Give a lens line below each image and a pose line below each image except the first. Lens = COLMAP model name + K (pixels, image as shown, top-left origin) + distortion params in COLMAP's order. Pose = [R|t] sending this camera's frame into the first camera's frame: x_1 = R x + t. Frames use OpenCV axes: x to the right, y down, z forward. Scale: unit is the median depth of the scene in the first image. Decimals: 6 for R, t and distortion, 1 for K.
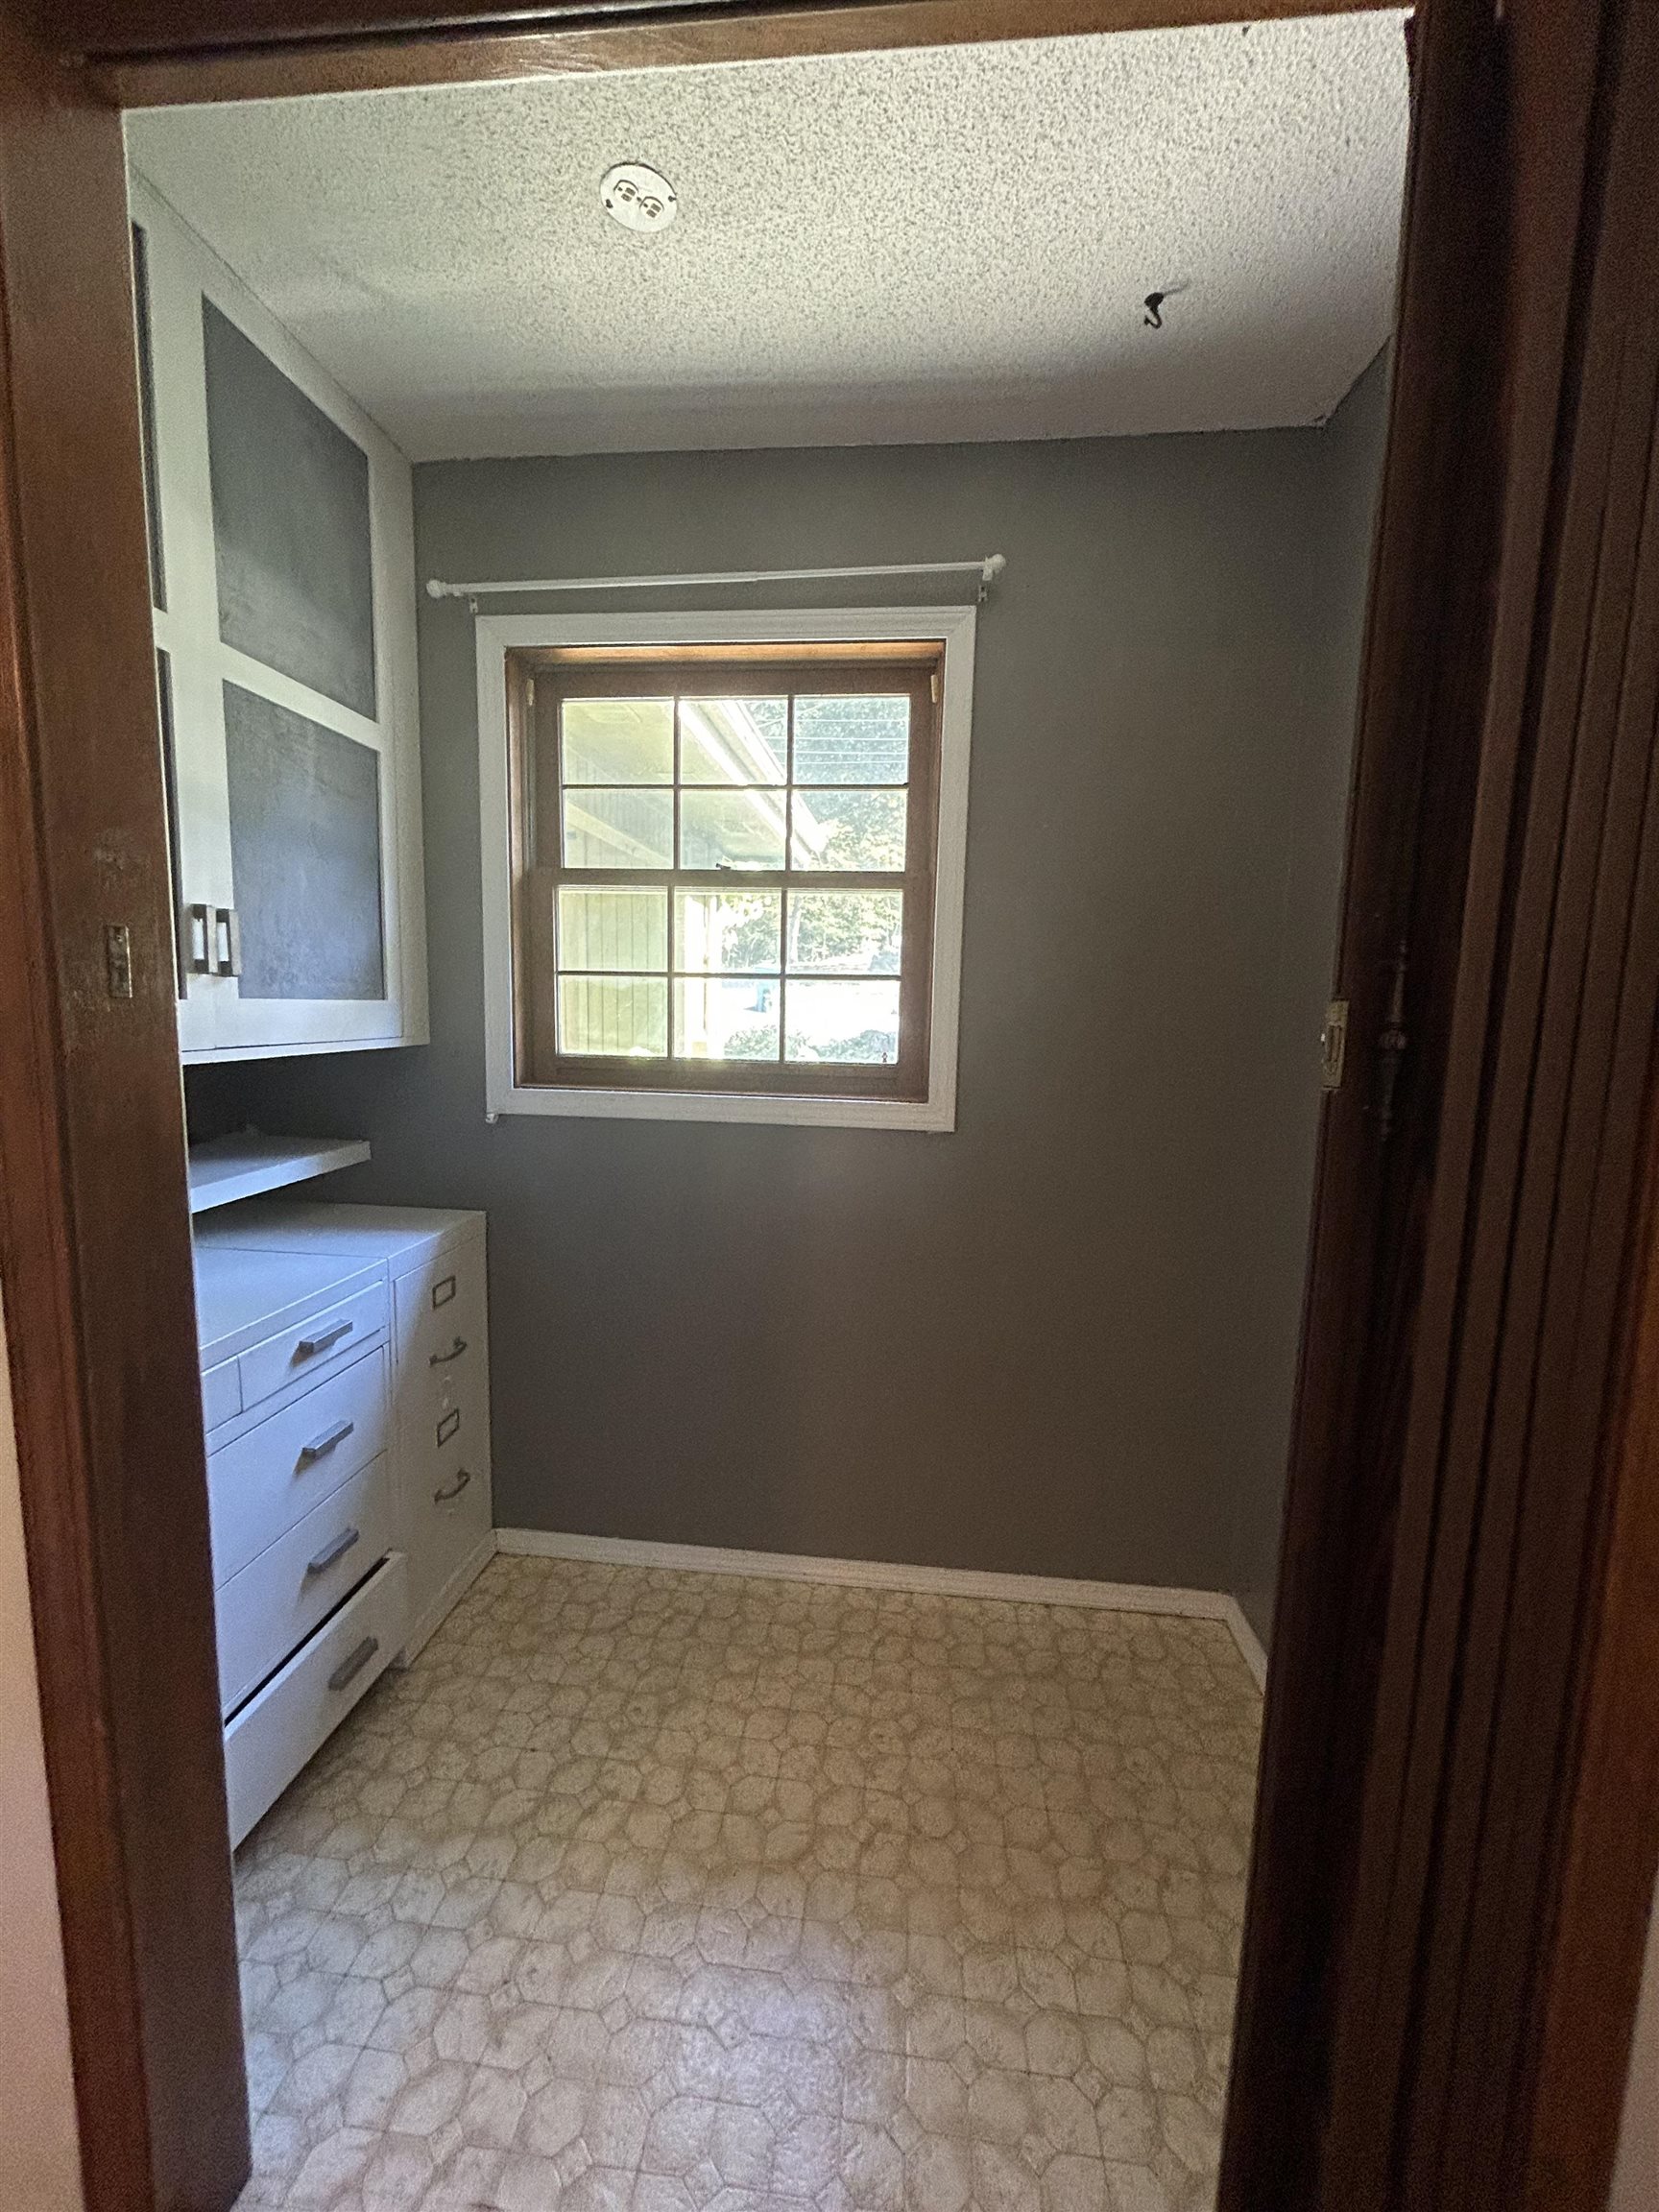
lens RADIAL K [[898.5, 0, 829.5], [0, 898.5, 1108.3], [0, 0, 1]] dist [-0.001081, 0.001163]
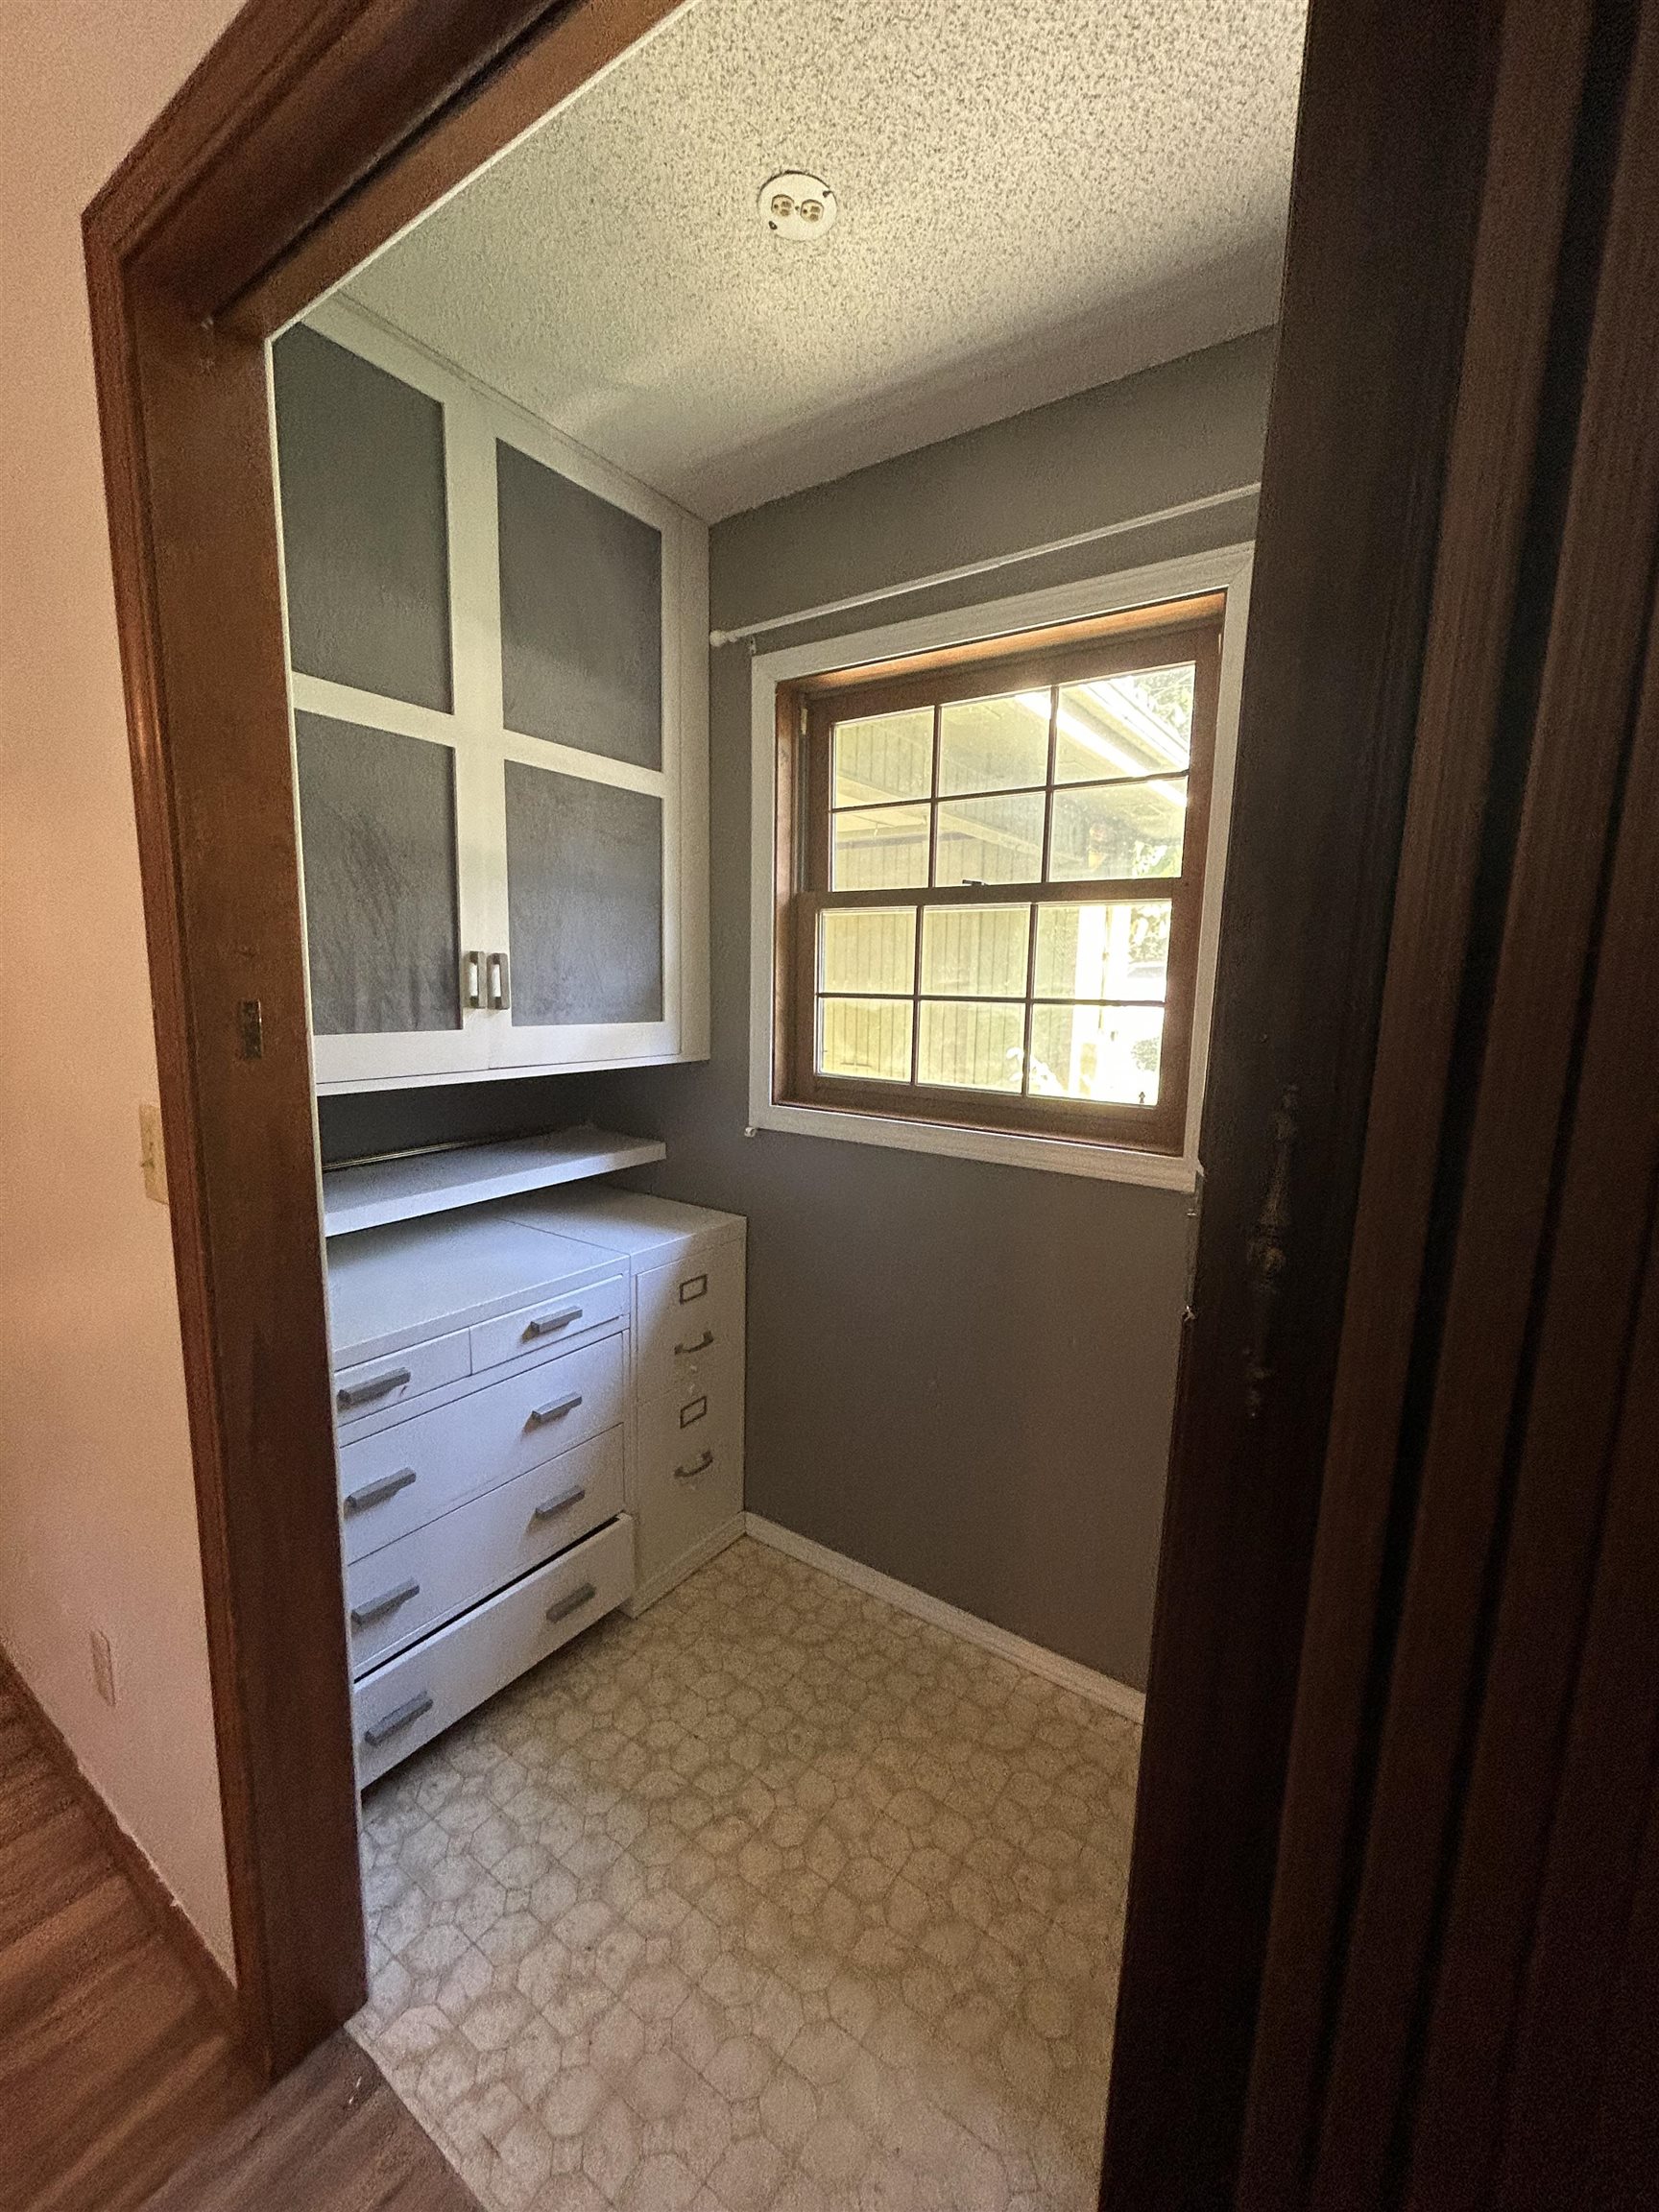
lens RADIAL K [[898.5, 0, 829.8], [0, 898.5, 1105.8], [0, 0, 1]] dist [-0.001081, 0.001163]
pose [[0.874919, 0.067089, -0.479599, 0.272237], [-0.059453, 0.997746, 0.031114, -0.074565], [0.480605, 0.001291, 0.876936, 0.145612]]
